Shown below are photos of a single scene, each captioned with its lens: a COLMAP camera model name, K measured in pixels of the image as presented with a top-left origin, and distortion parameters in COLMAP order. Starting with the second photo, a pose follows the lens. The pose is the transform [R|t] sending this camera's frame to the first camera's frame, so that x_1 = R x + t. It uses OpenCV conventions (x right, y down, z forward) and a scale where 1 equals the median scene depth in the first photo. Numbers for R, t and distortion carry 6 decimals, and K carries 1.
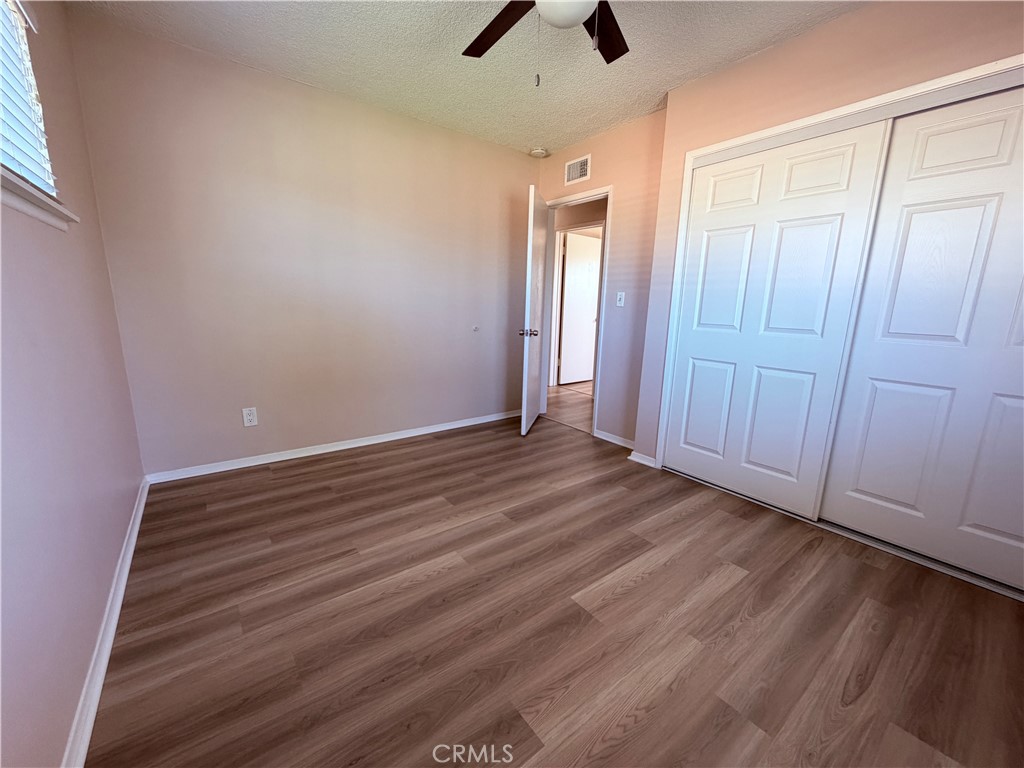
lens RADIAL K [[408.1, 0, 510.5], [0, 408.1, 385.3], [0, 0, 1]] dist [0.000224, 0.000239]
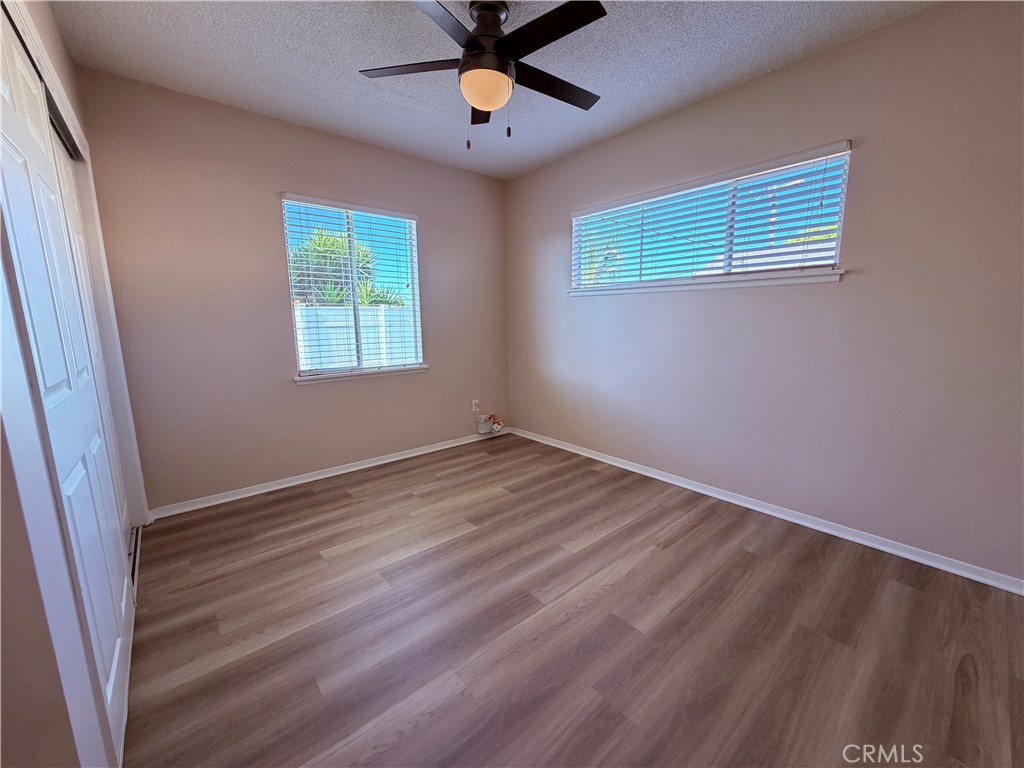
lens RADIAL K [[408.1, 0, 510.5], [0, 408.1, 385.3], [0, 0, 1]] dist [0.000224, 0.000239]
pose [[-0.998414, -0.005374, -0.056040, 0.103266], [-0.025061, 0.933792, 0.356938, -0.420465], [0.050412, 0.357776, -0.932446, 1.945422]]
